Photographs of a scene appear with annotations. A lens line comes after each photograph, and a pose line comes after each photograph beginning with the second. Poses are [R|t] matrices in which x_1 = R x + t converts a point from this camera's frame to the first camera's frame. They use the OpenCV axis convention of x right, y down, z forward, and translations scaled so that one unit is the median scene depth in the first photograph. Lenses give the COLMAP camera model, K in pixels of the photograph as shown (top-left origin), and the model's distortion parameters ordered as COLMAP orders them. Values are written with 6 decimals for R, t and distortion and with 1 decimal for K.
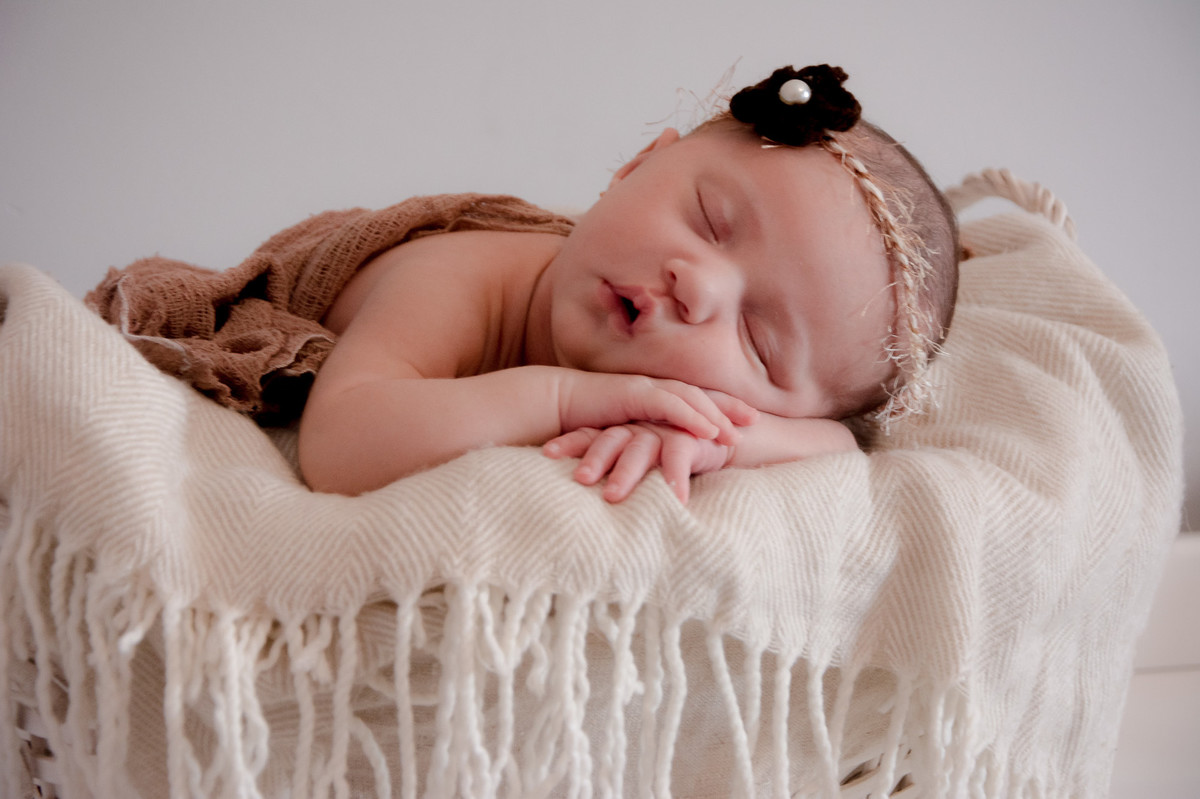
lens RADIAL K [[3406.2, 0, 558.9], [0, 3406.2, 398.7], [0, 0, 1]] dist [0.929135, -0.234088]
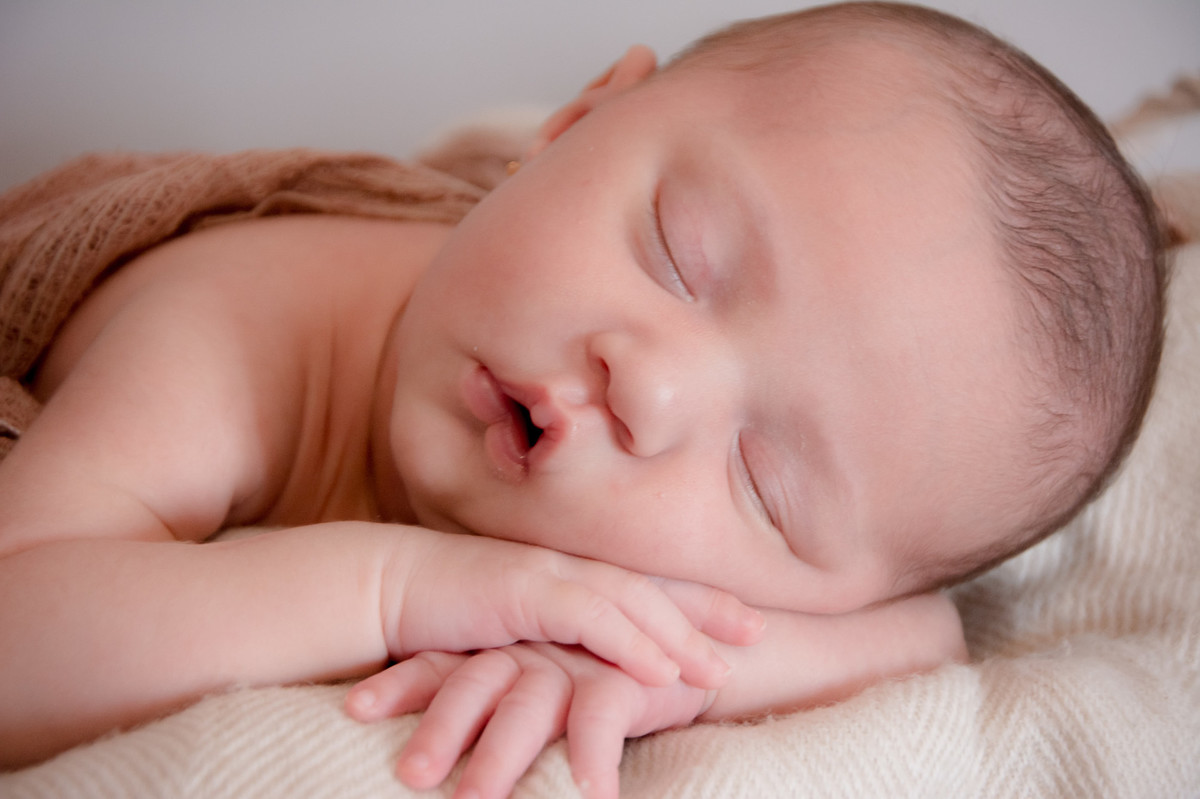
lens RADIAL K [[3425.5, 0, 560.1], [0, 3425.5, 399.8], [0, 0, 1]] dist [0.680951, 1.029557]
pose [[0.998140, 0.019945, -0.057607, 0.057028], [-0.014478, 0.995484, 0.093820, -0.080524], [0.059218, -0.092811, 0.993921, 0.467275]]
